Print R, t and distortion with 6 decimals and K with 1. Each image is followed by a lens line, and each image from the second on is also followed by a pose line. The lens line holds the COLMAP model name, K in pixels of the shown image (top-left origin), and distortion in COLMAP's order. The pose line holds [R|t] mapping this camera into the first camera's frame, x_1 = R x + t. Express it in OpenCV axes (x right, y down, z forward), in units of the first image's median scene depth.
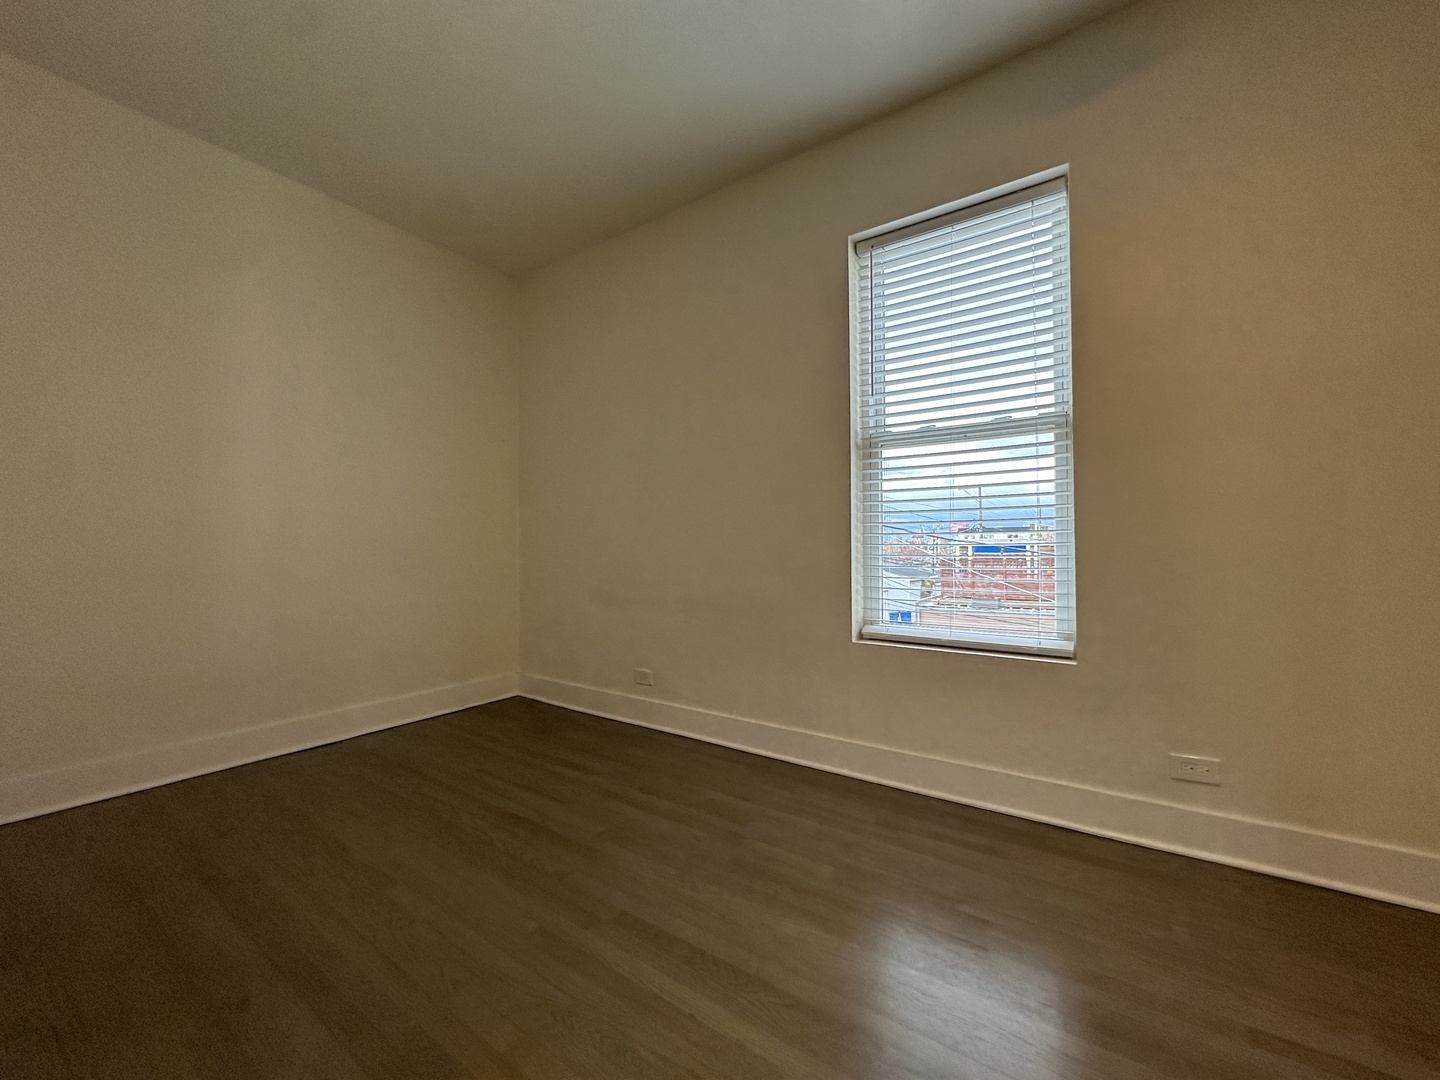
lens RADIAL K [[572.1, 0, 720.0], [0, 572.1, 540.0], [0, 0, 1]] dist [-0.002709, 0.000376]
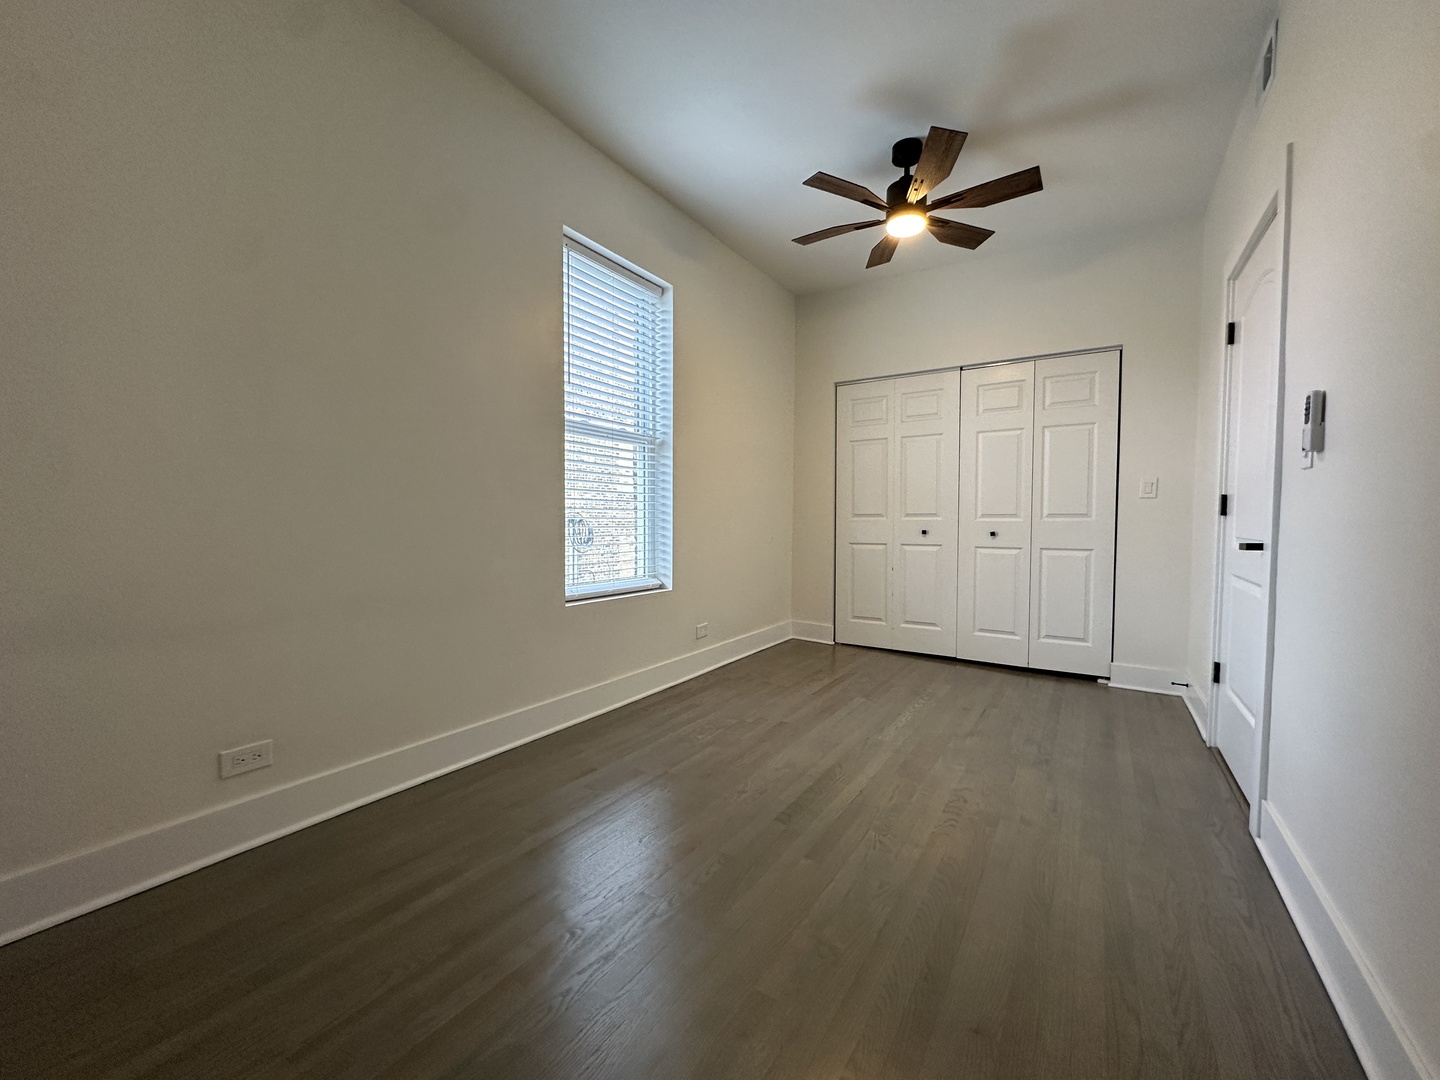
lens RADIAL K [[572.1, 0, 720.0], [0, 572.1, 540.0], [0, 0, 1]] dist [-0.002709, 0.000376]
pose [[-0.027890, -0.033115, 0.999062, -1.115625], [-0.017488, 0.999314, 0.032635, 0.014985], [-0.999458, -0.016562, -0.028450, 0.952864]]
